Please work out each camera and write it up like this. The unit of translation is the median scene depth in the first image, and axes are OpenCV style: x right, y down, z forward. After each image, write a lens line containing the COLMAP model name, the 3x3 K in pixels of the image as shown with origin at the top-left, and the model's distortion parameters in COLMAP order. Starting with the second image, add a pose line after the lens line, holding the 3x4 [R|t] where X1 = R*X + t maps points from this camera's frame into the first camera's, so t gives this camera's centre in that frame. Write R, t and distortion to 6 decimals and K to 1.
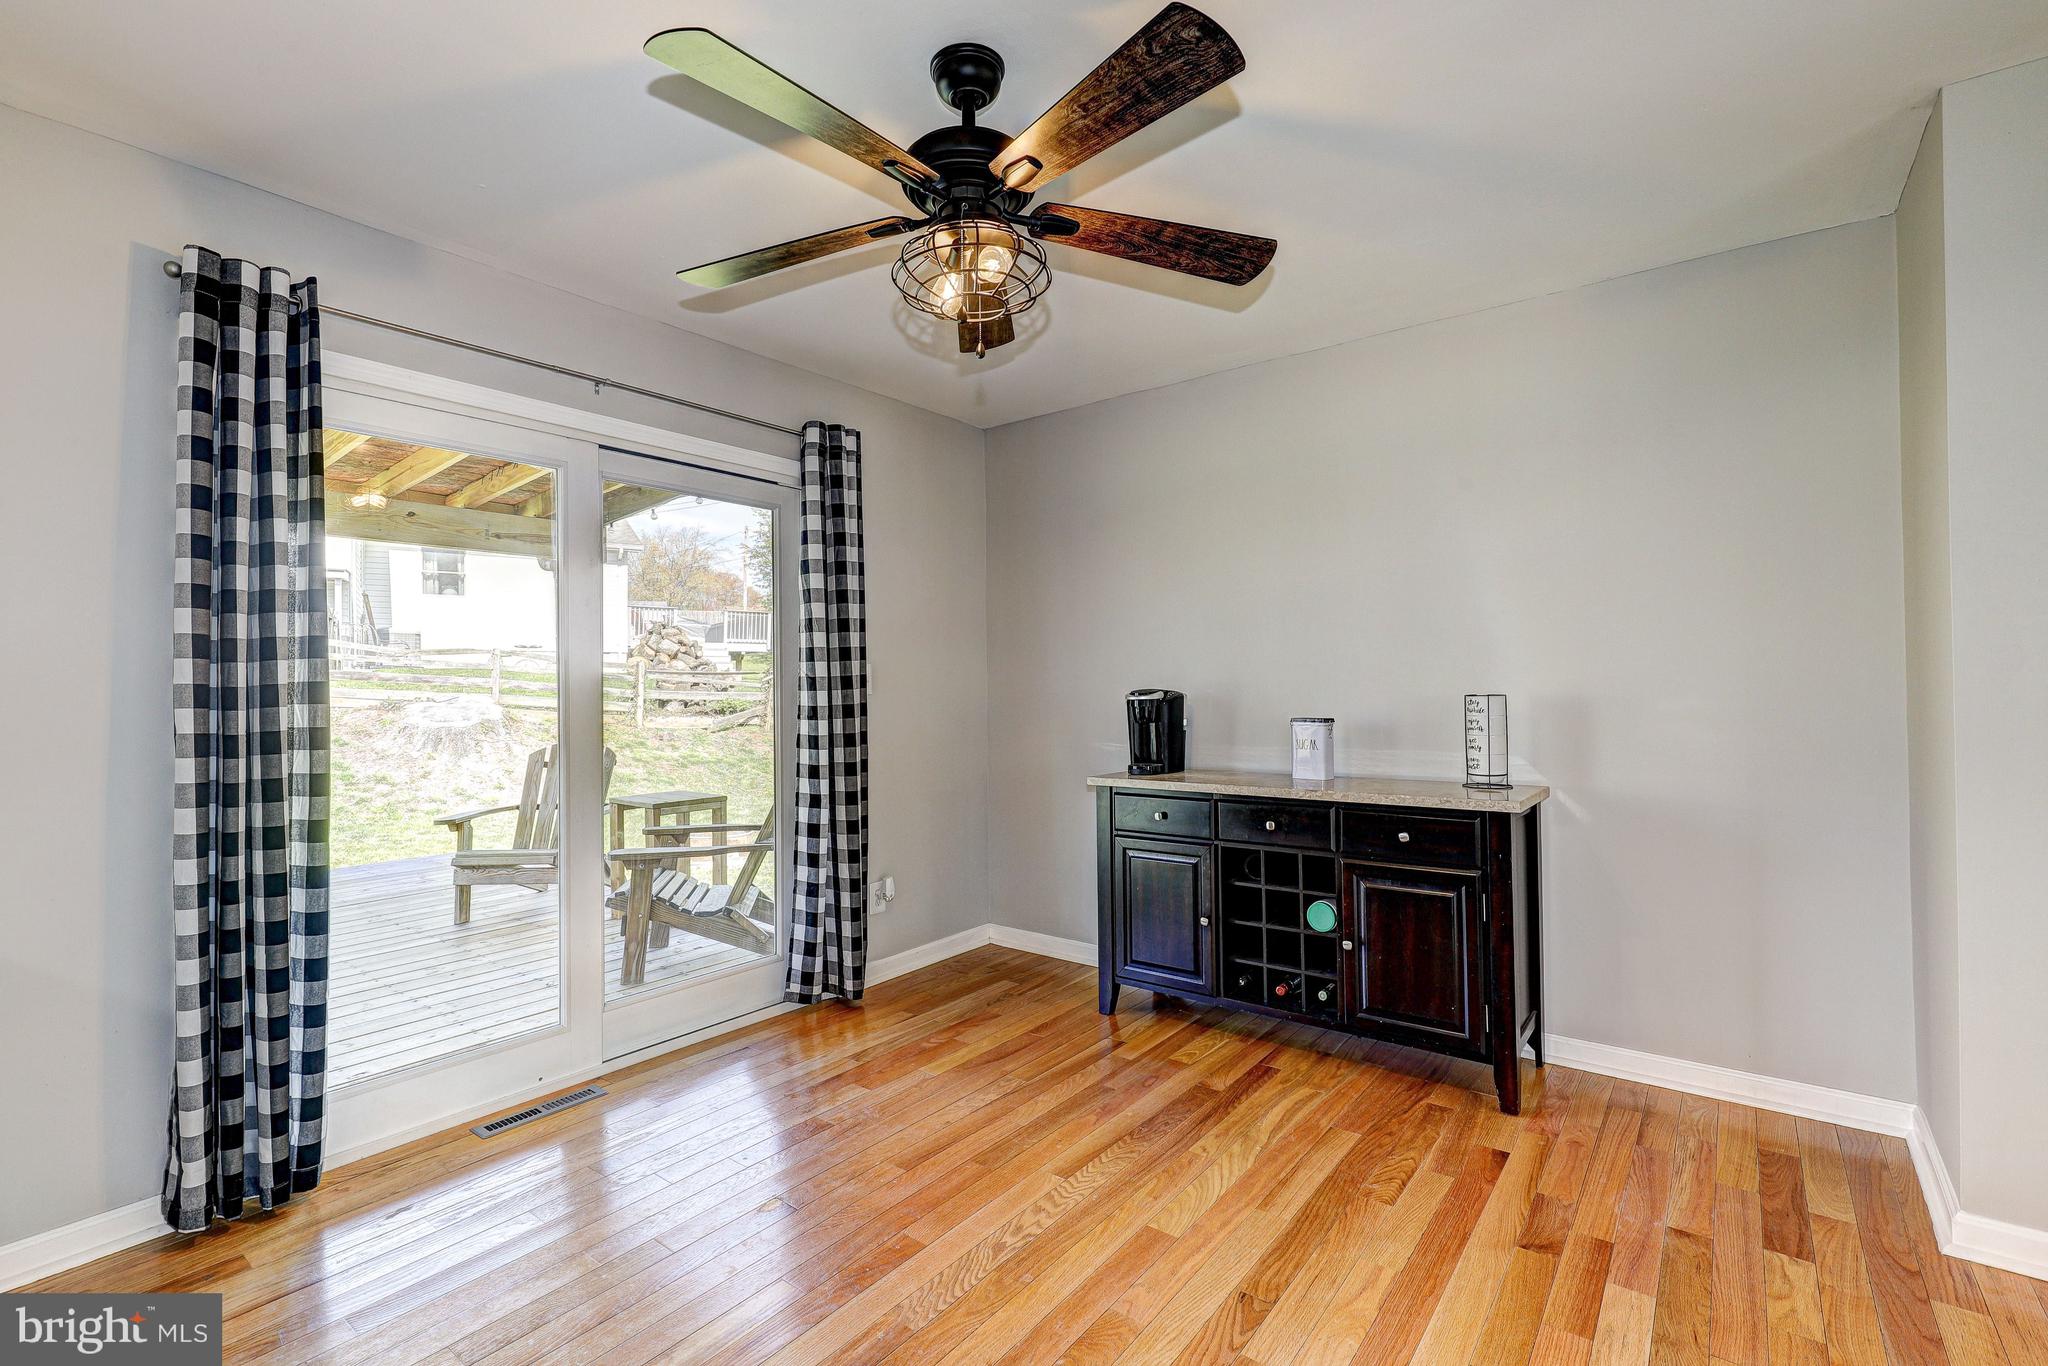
lens RADIAL K [[922.0, 0, 1032.4], [0, 922.0, 679.2], [0, 0, 1]] dist [0.001943, -0.000826]
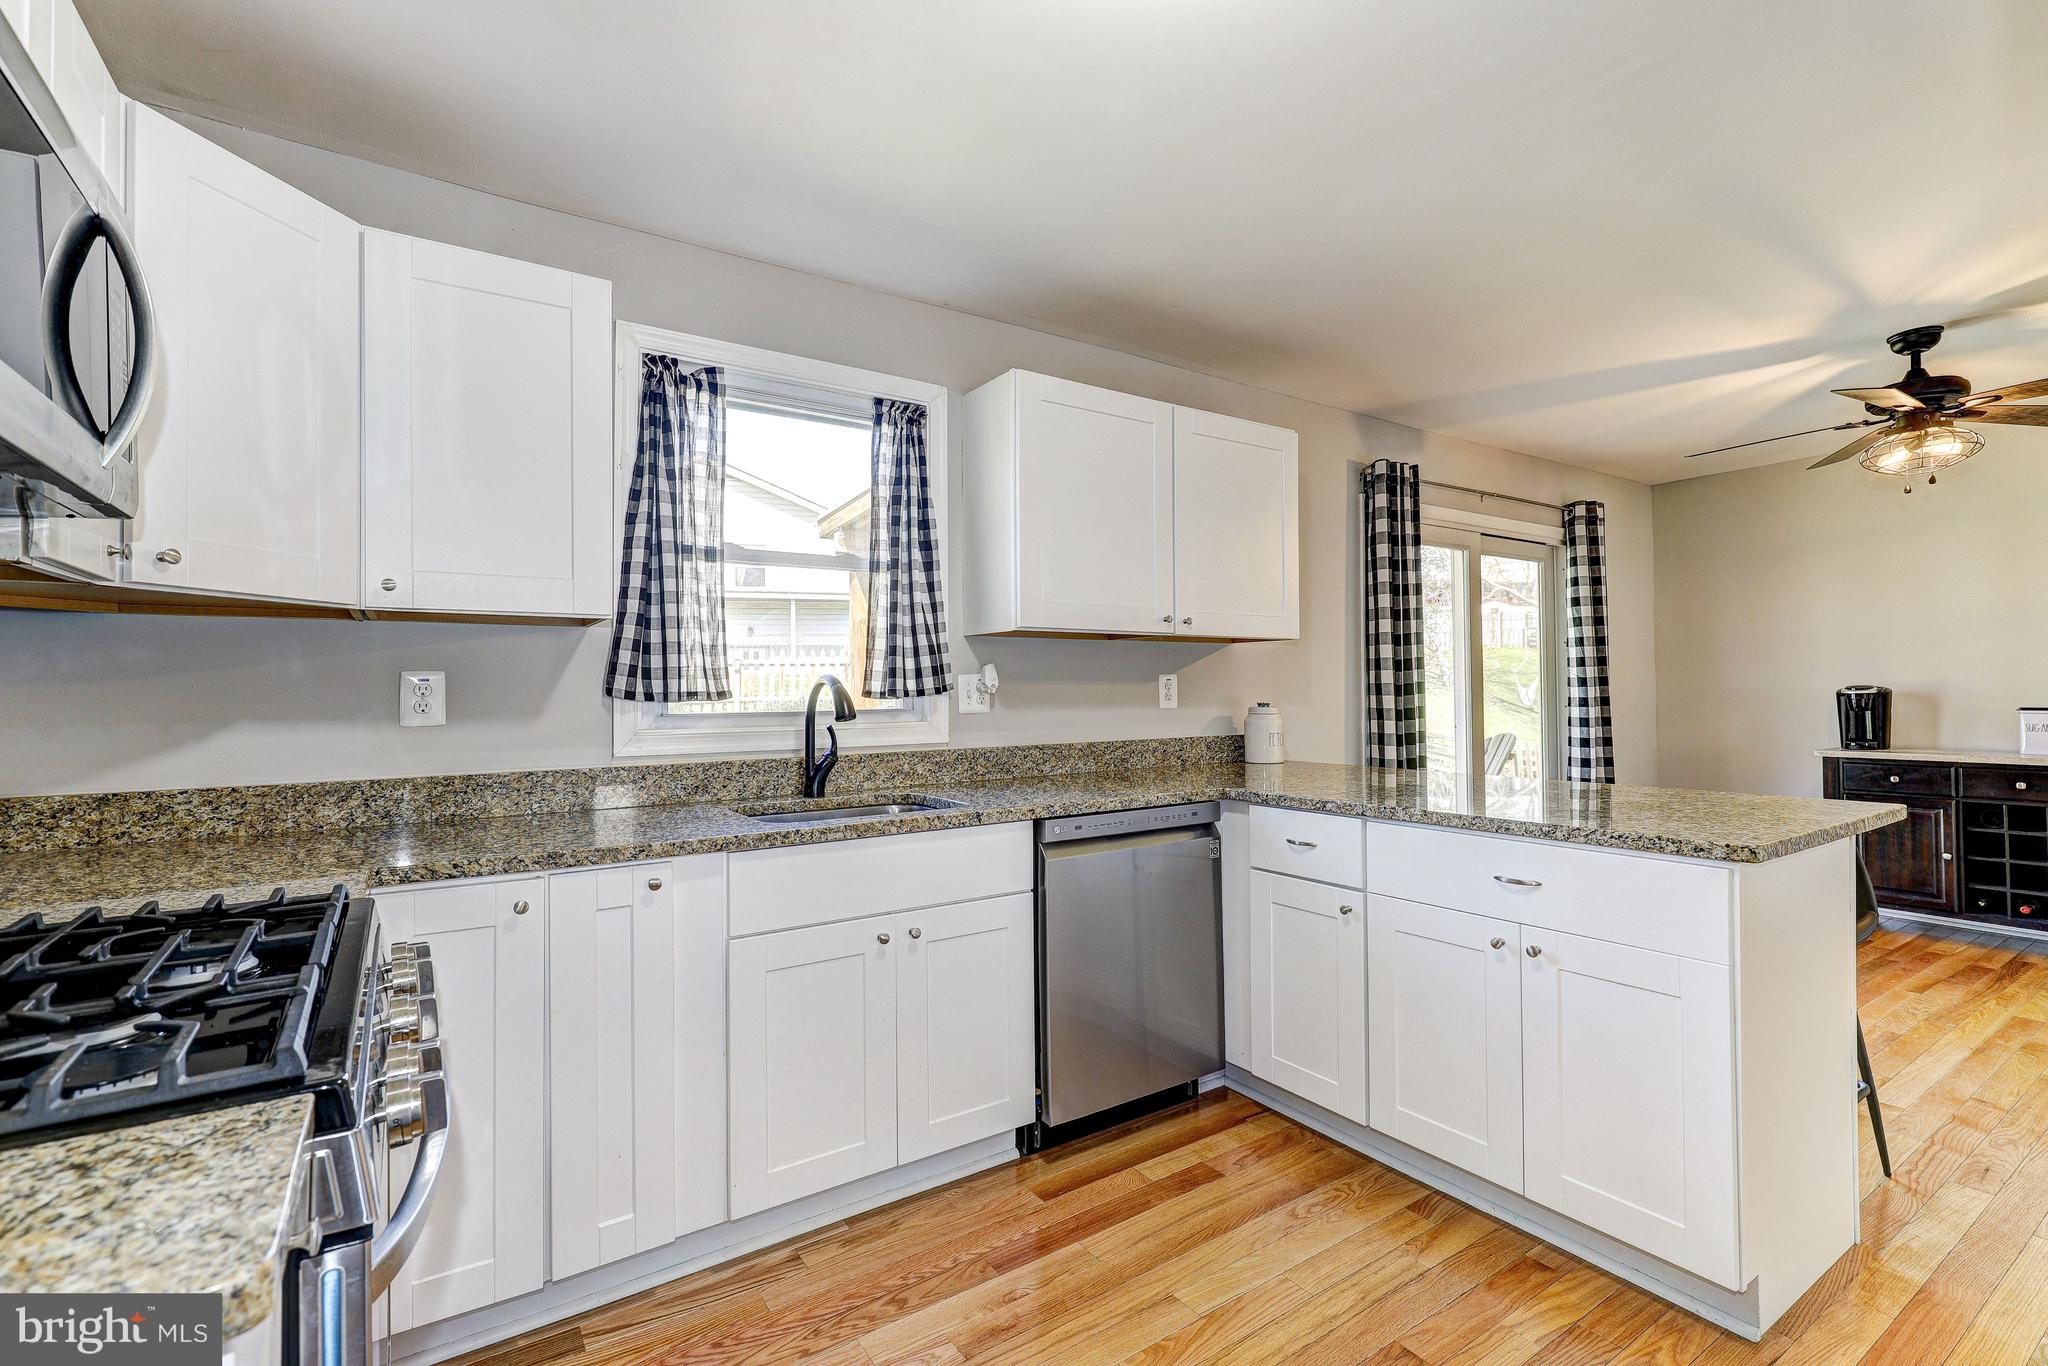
lens RADIAL K [[922.0, 0, 1032.4], [0, 922.0, 679.2], [0, 0, 1]] dist [0.001943, -0.000826]
pose [[0.946638, -0.003700, -0.322278, -0.597132], [0.004593, 0.999987, 0.002009, -0.006450], [0.322266, -0.003382, 0.946643, -0.661210]]
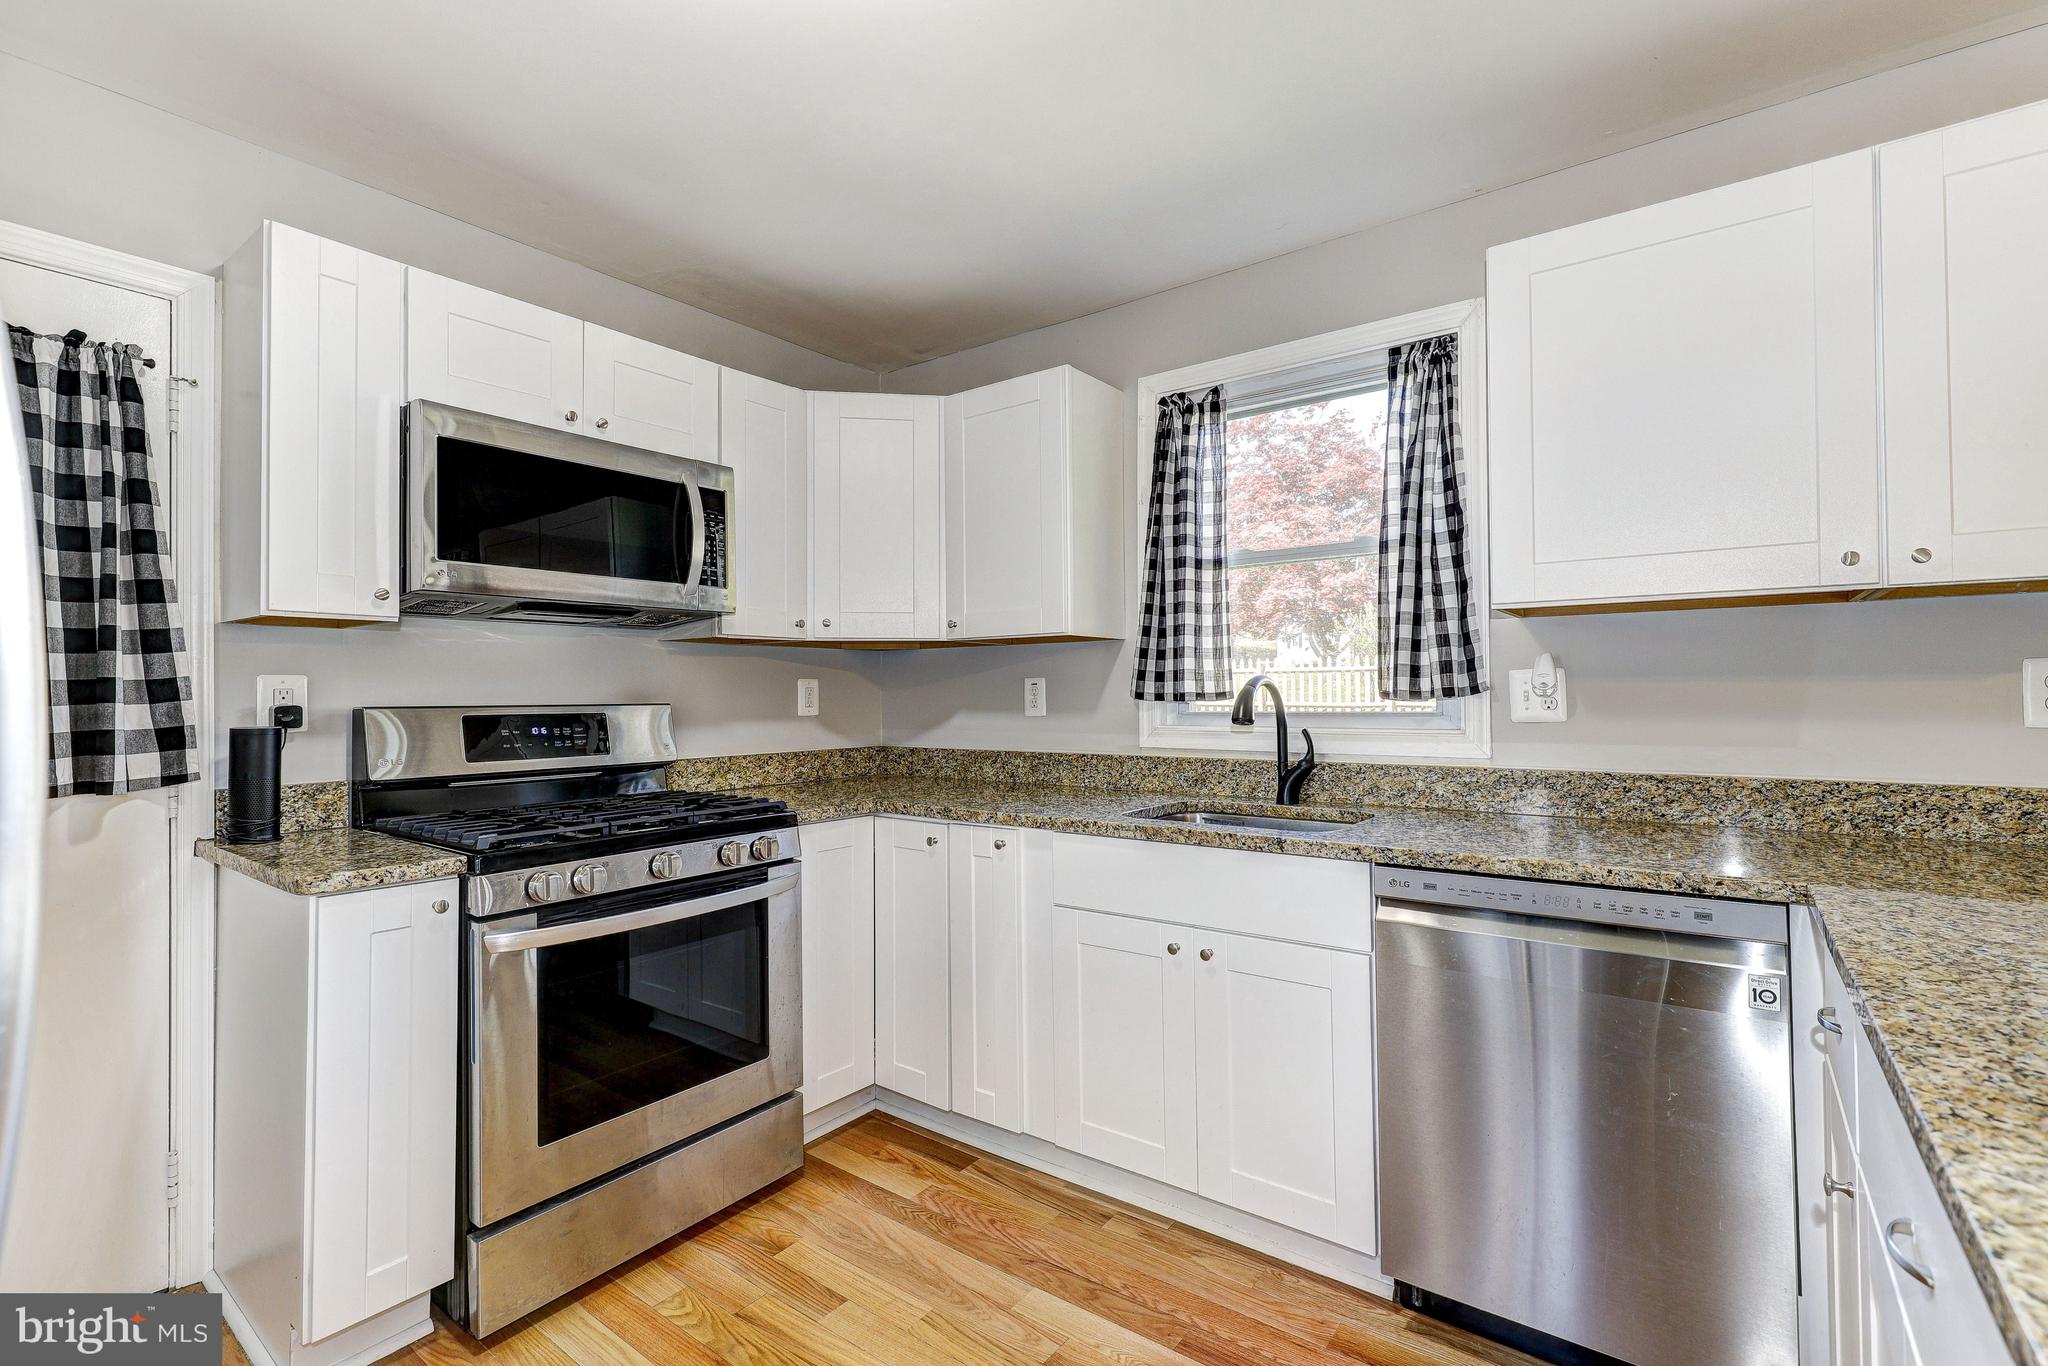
lens RADIAL K [[922.0, 0, 1032.4], [0, 922.0, 679.2], [0, 0, 1]] dist [0.001943, -0.000826]
pose [[0.009754, -0.005953, -0.999935, -0.290471], [0.020371, 0.999776, -0.005754, -0.006123], [0.999745, -0.020314, 0.009873, -0.205021]]
